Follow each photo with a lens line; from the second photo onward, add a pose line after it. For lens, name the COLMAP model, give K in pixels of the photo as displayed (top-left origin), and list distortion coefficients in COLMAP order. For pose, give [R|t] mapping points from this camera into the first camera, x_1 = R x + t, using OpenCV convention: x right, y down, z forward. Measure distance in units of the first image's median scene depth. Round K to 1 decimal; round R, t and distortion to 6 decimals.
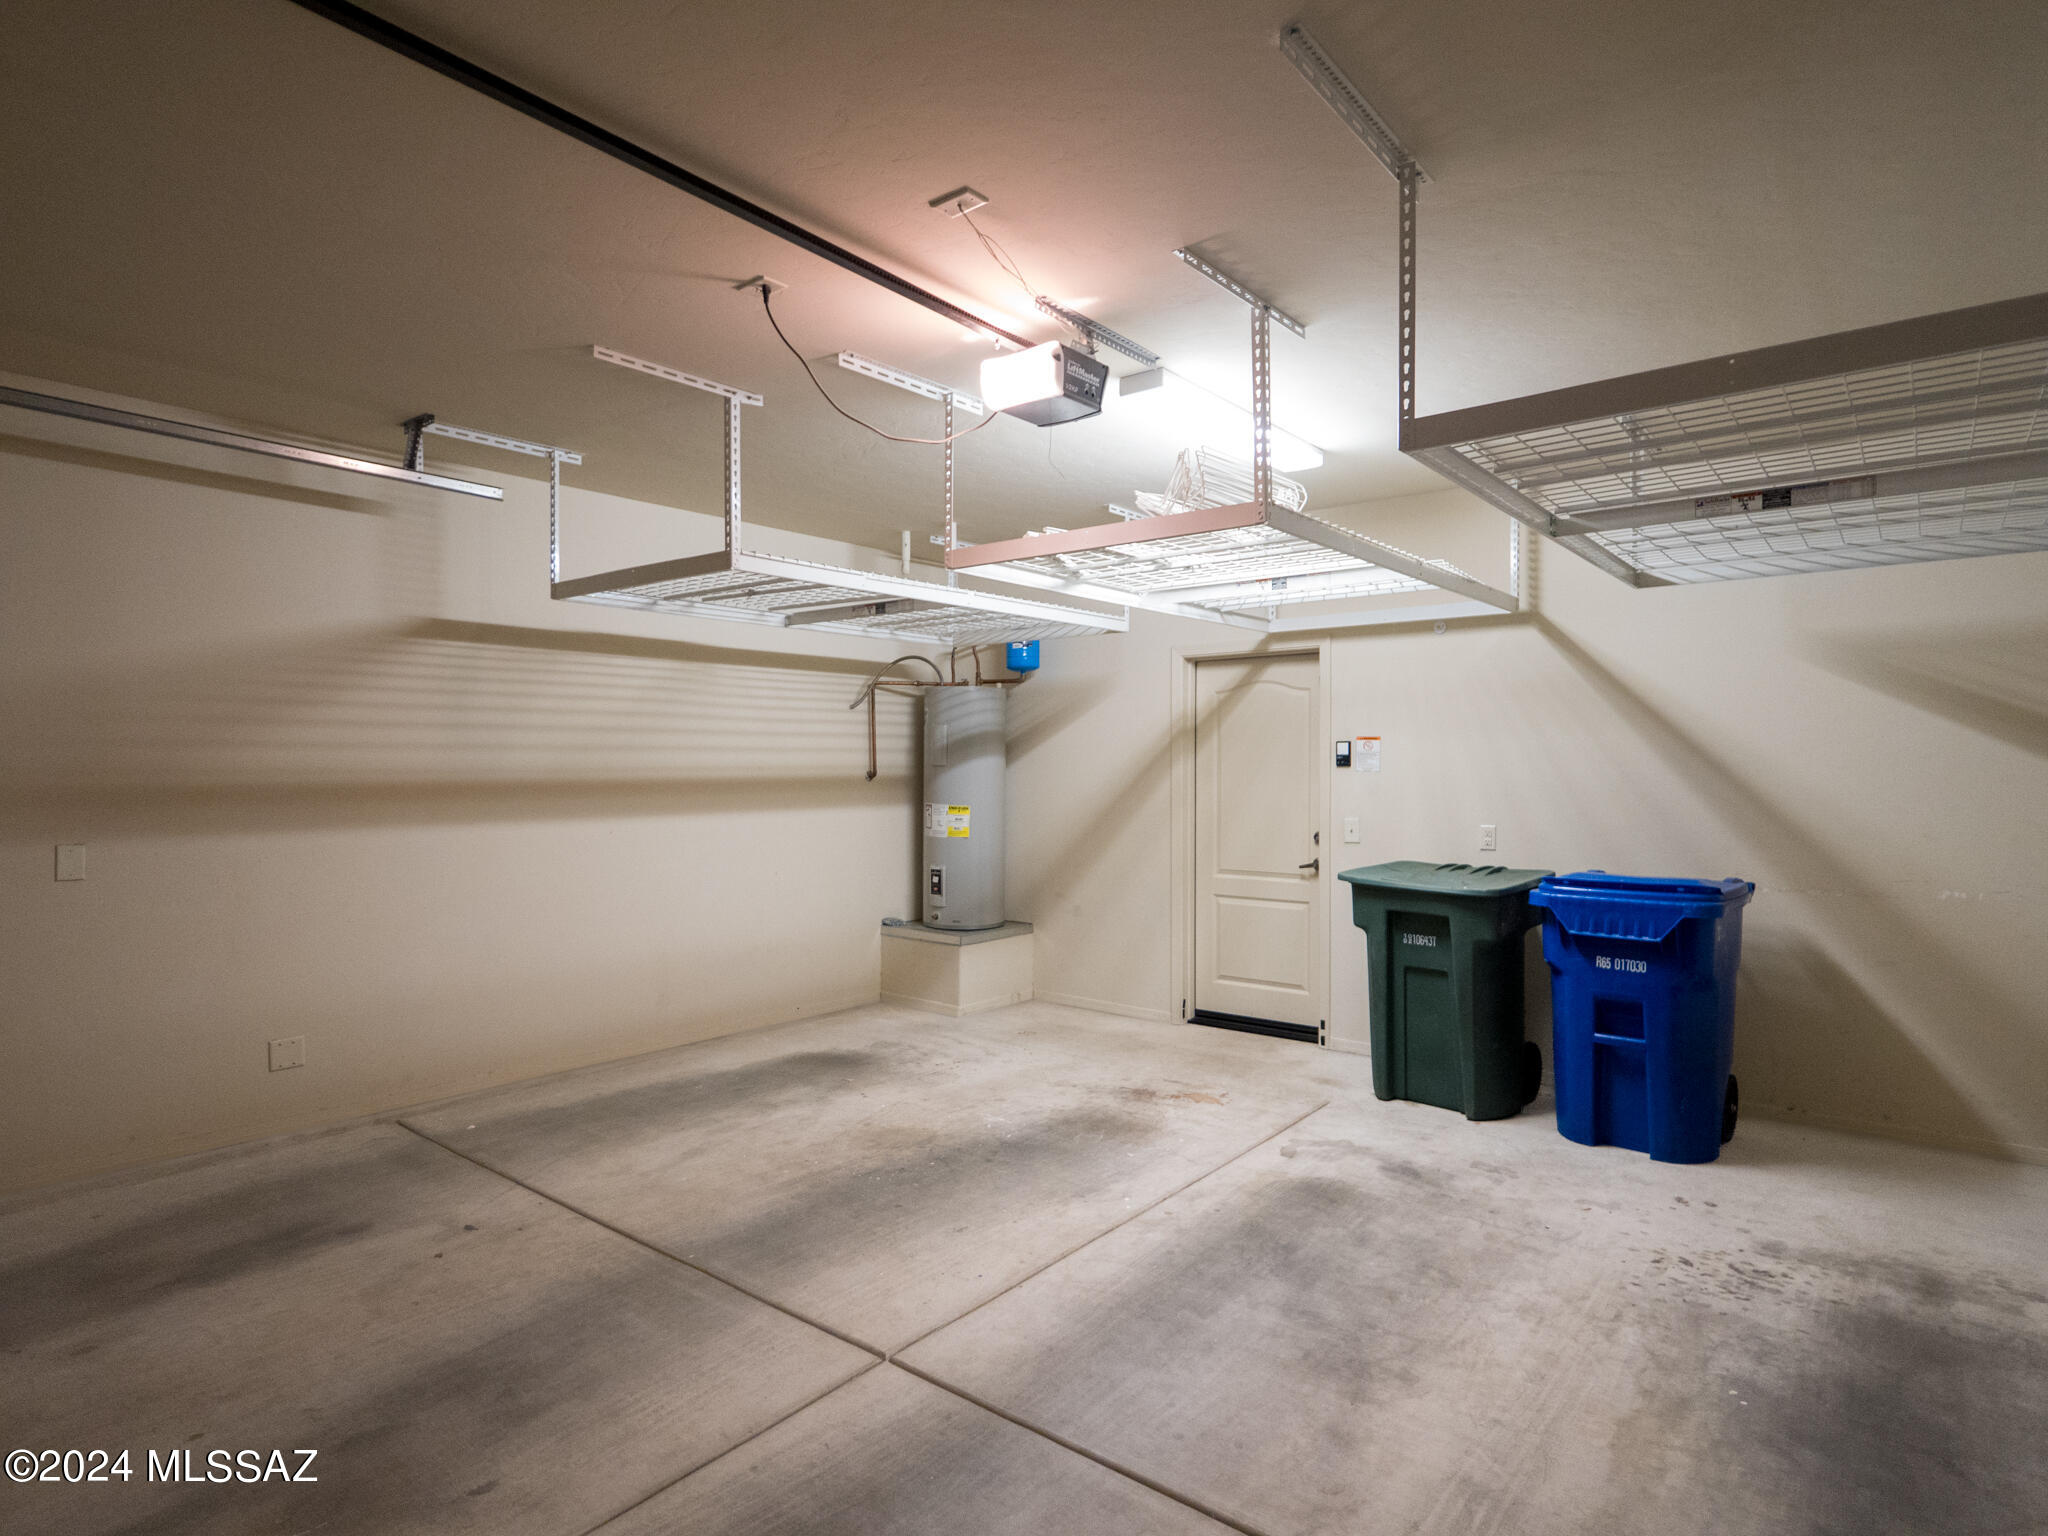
lens RADIAL K [[1114.4, 0, 1030.0], [0, 1114.4, 768.6], [0, 0, 1]] dist [-0.016530, 0.000713]
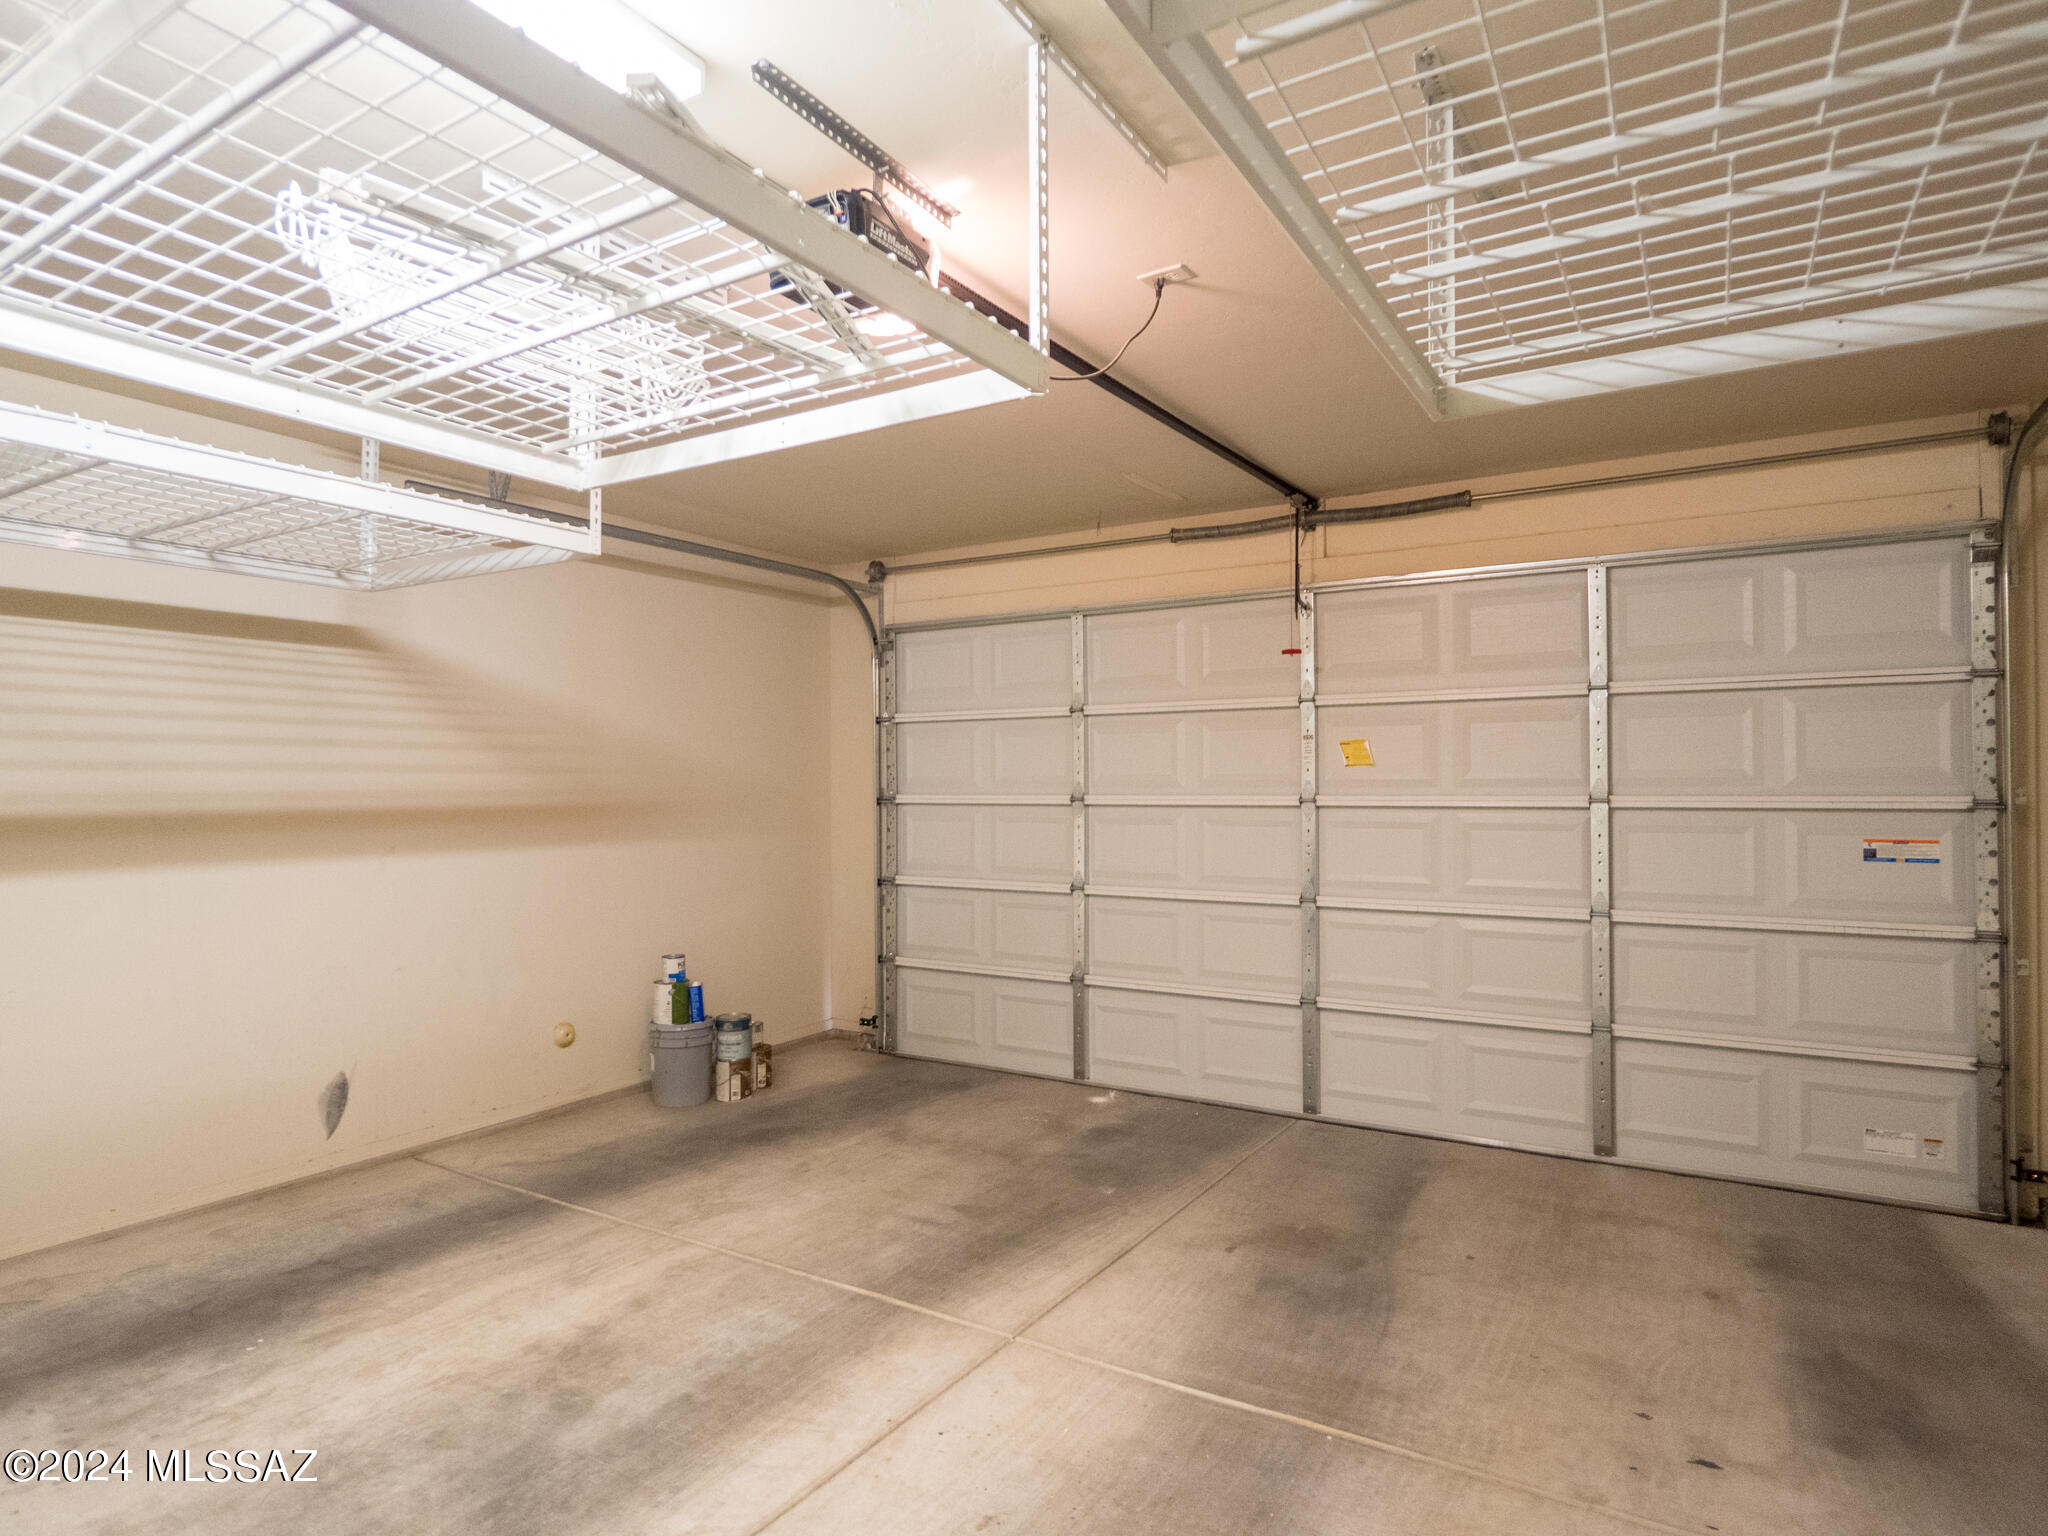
lens RADIAL K [[1114.4, 0, 1030.0], [0, 1114.4, 768.6], [0, 0, 1]] dist [-0.016530, 0.000713]
pose [[-0.990987, 0.003166, -0.133924, -0.003846], [0.004393, 0.999951, -0.008867, -0.012901], [0.133890, -0.009375, -0.990952, 2.052140]]
